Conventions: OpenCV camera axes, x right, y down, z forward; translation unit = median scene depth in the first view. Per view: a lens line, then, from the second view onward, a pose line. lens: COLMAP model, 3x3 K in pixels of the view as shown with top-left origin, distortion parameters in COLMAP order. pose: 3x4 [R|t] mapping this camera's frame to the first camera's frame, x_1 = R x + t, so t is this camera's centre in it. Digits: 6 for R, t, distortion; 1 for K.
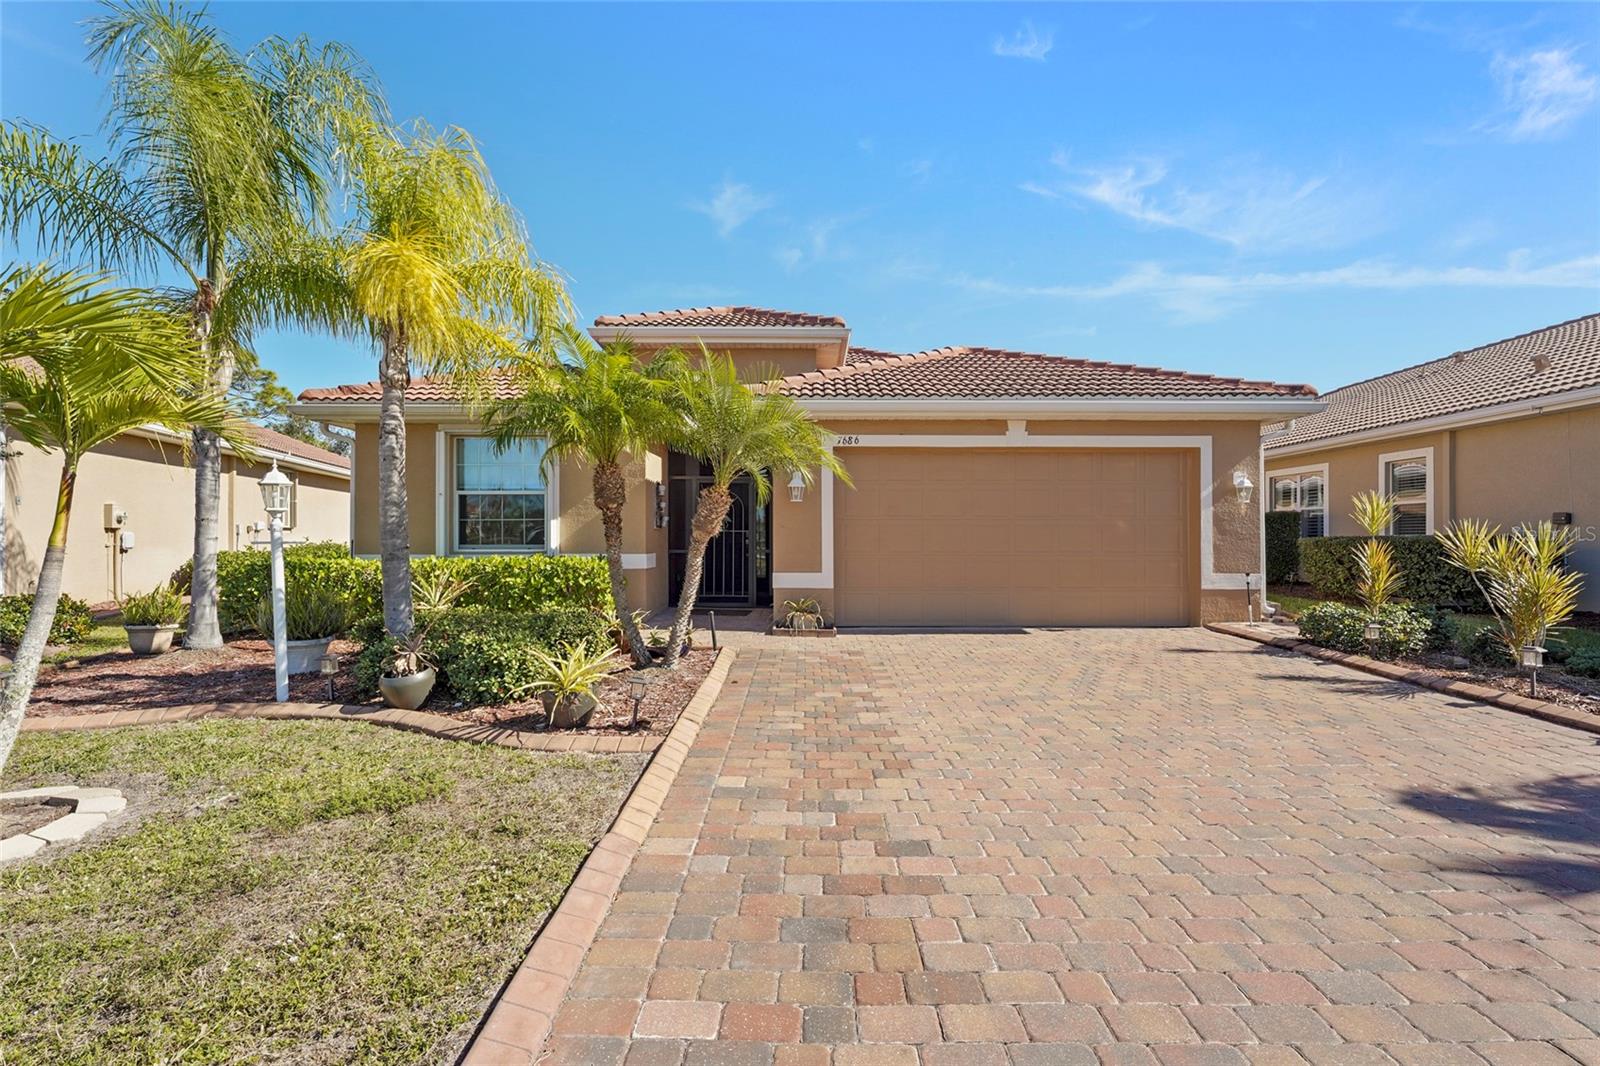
lens RADIAL K [[727.6, 0, 806.3], [0, 727.6, 525.8], [0, 0, 1]] dist [0.000848, 0.000053]
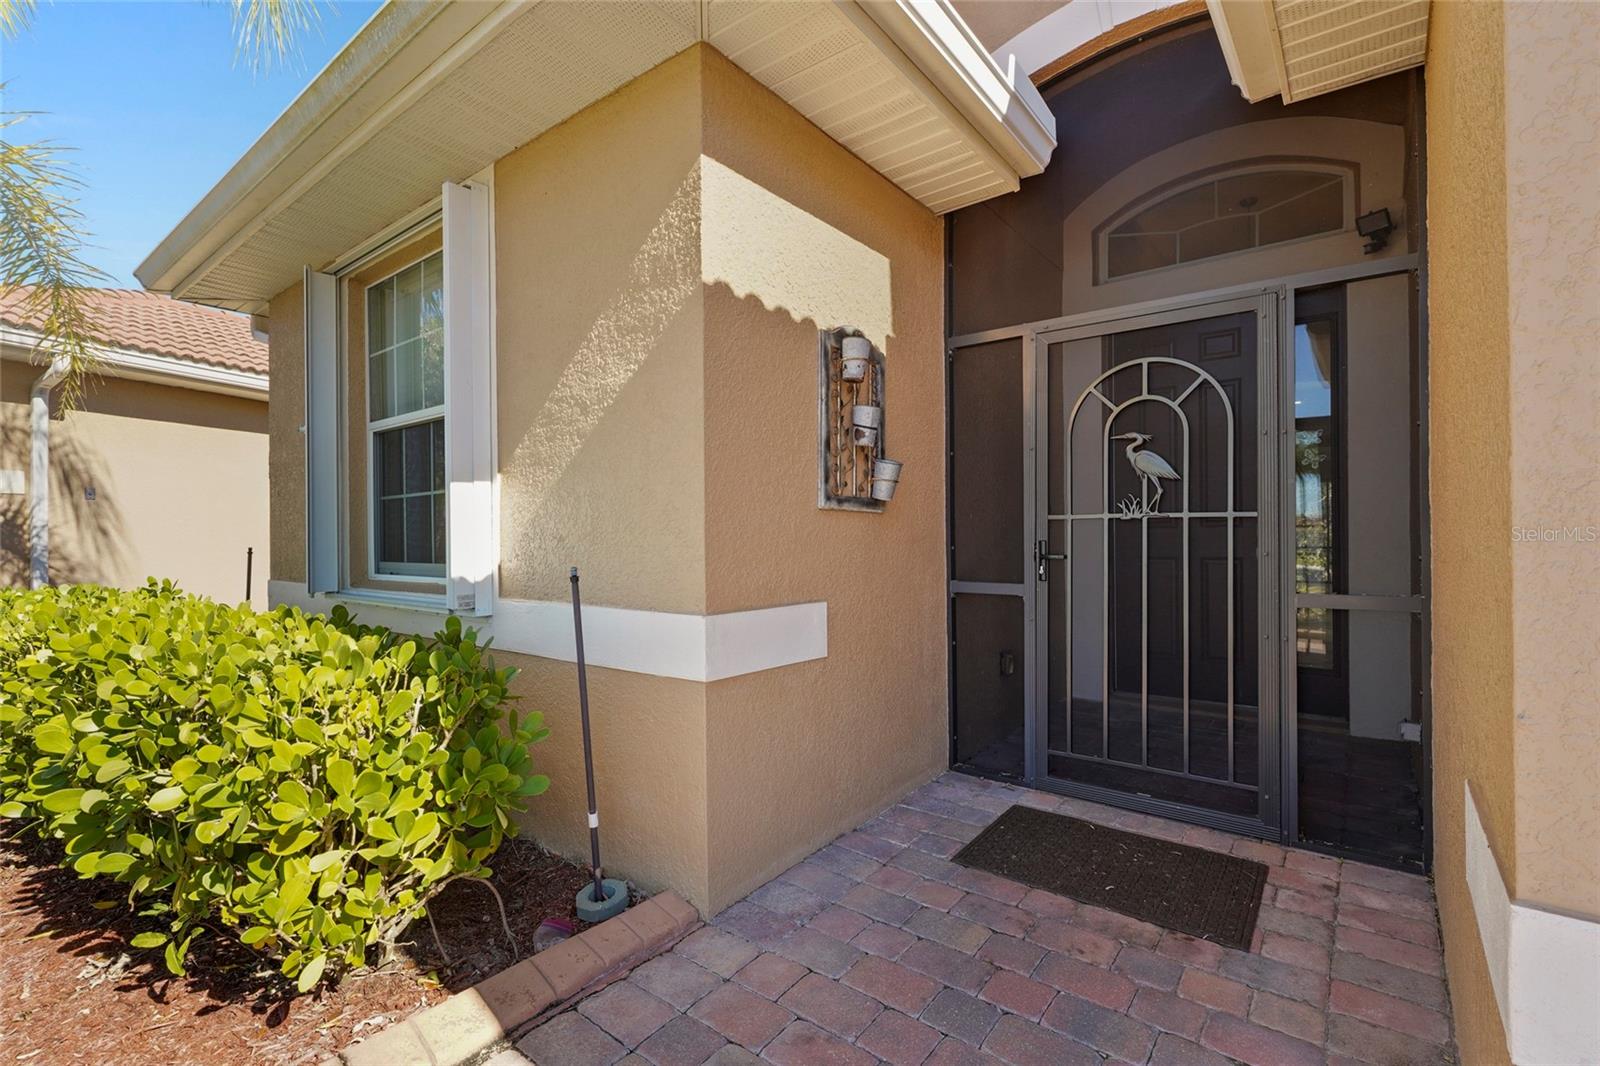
lens RADIAL K [[727.6, 0, 806.3], [0, 727.6, 525.8], [0, 0, 1]] dist [0.000848, 0.000053]
pose [[0.796378, -0.013138, -0.604656, -0.061754], [0.007902, 0.999905, -0.011318, 0.014244], [0.604747, 0.004235, 0.796406, 0.861604]]
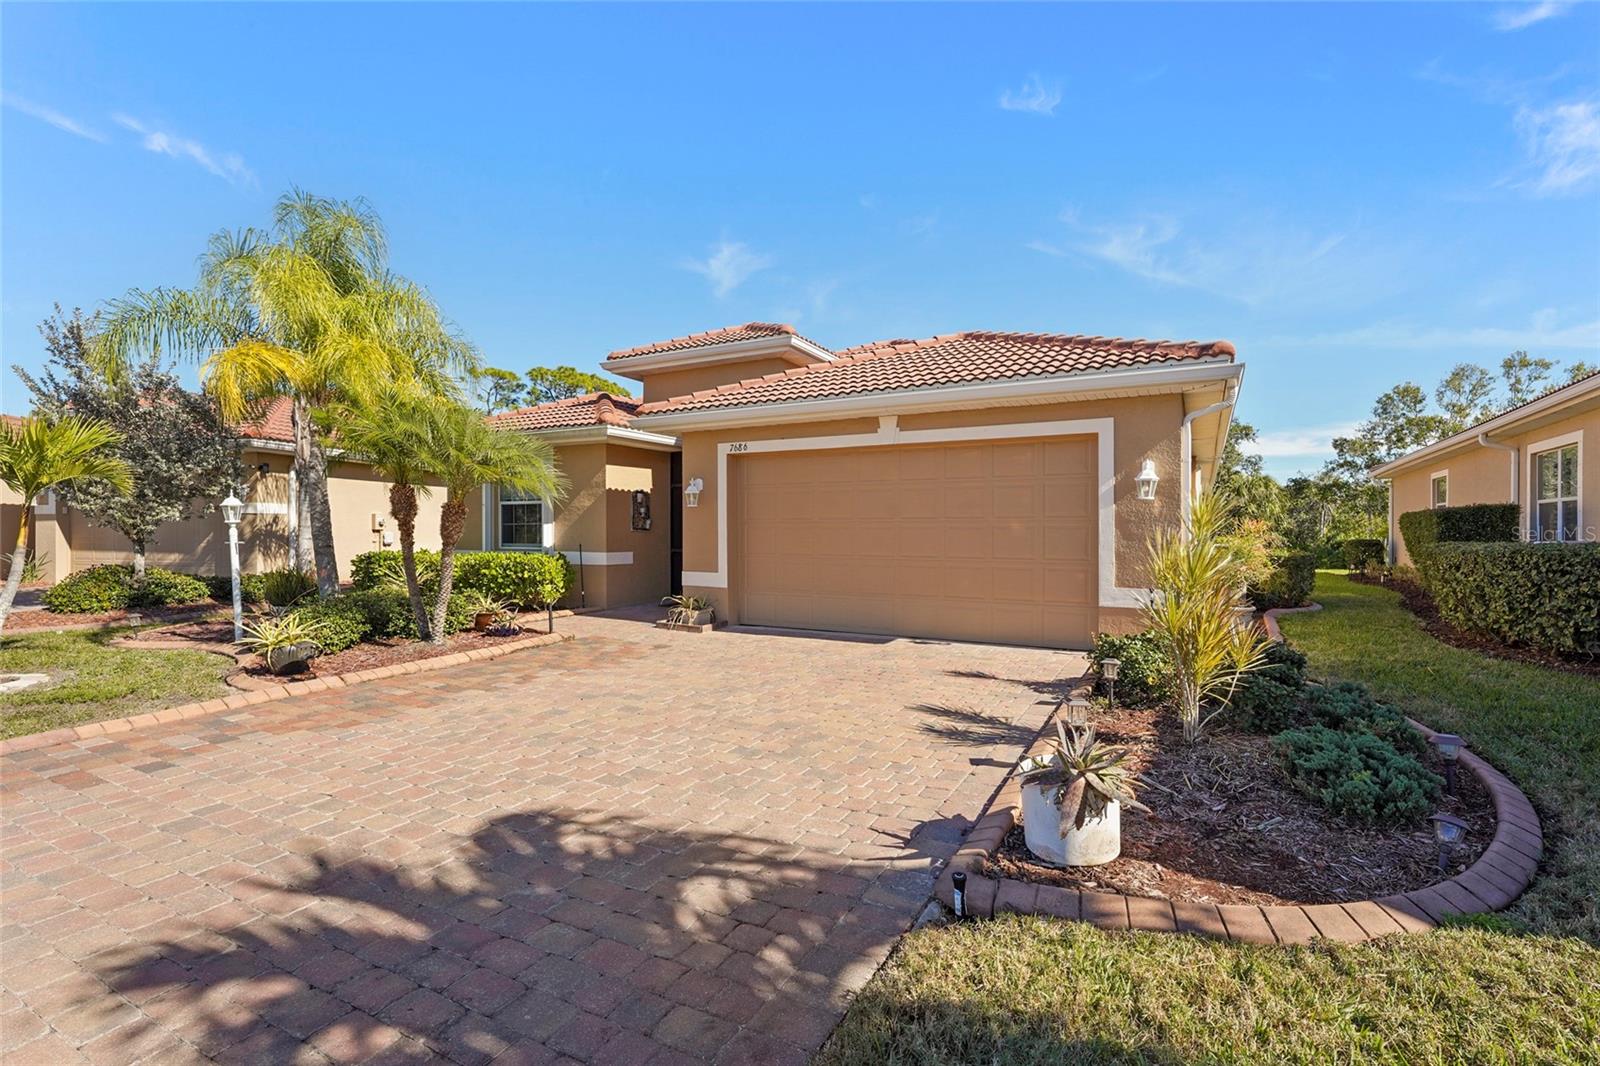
lens RADIAL K [[727.6, 0, 806.3], [0, 727.6, 525.8], [0, 0, 1]] dist [0.000848, 0.000053]
pose [[0.875769, -0.002066, -0.482726, 0.648297], [0.004121, 0.999986, 0.003196, -0.007144], [0.482713, -0.004788, 0.875766, 0.127216]]
